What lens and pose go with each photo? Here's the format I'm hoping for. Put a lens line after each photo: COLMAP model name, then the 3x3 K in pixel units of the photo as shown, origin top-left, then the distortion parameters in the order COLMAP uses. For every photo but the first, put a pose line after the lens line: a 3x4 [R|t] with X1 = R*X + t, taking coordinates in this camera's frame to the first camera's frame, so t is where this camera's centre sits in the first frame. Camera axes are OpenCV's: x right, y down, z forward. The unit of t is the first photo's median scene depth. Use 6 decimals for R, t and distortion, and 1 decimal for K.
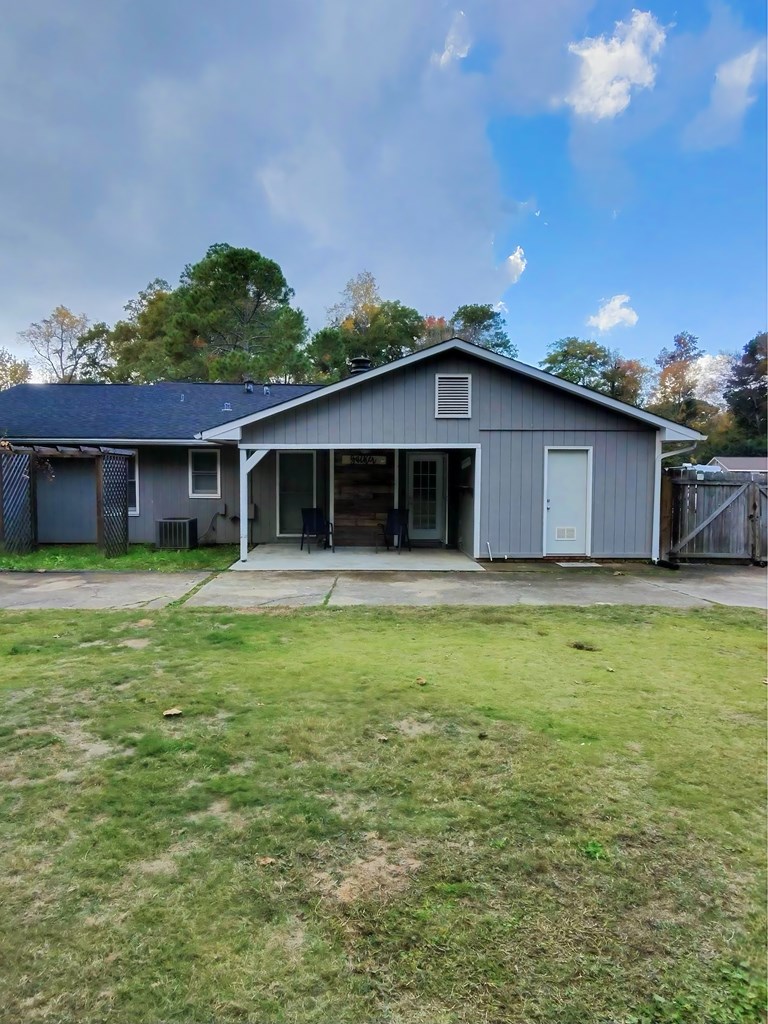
lens RADIAL K [[599.5, 0, 382.2], [0, 599.5, 507.1], [0, 0, 1]] dist [0.004500, -0.015626]
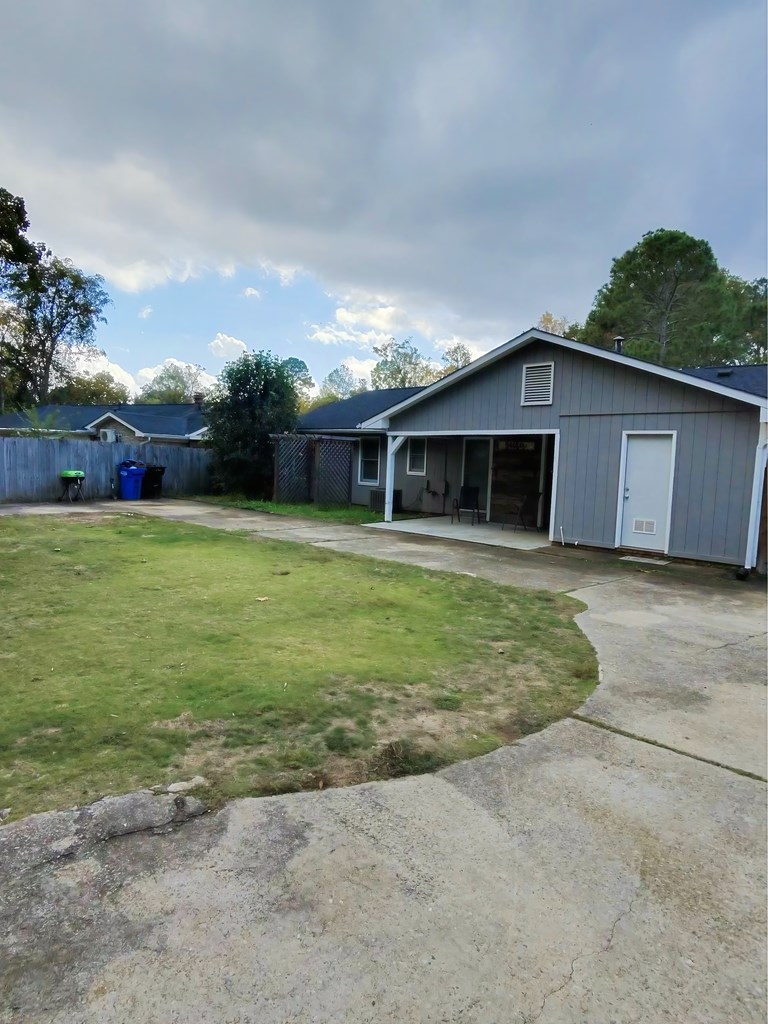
lens RADIAL K [[599.5, 0, 382.2], [0, 599.5, 507.1], [0, 0, 1]] dist [0.004500, -0.015626]
pose [[0.691380, 0.080937, -0.717943, 0.693461], [-0.074194, 0.996406, 0.040881, 0.007135], [0.718672, 0.025003, 0.694900, 0.076483]]
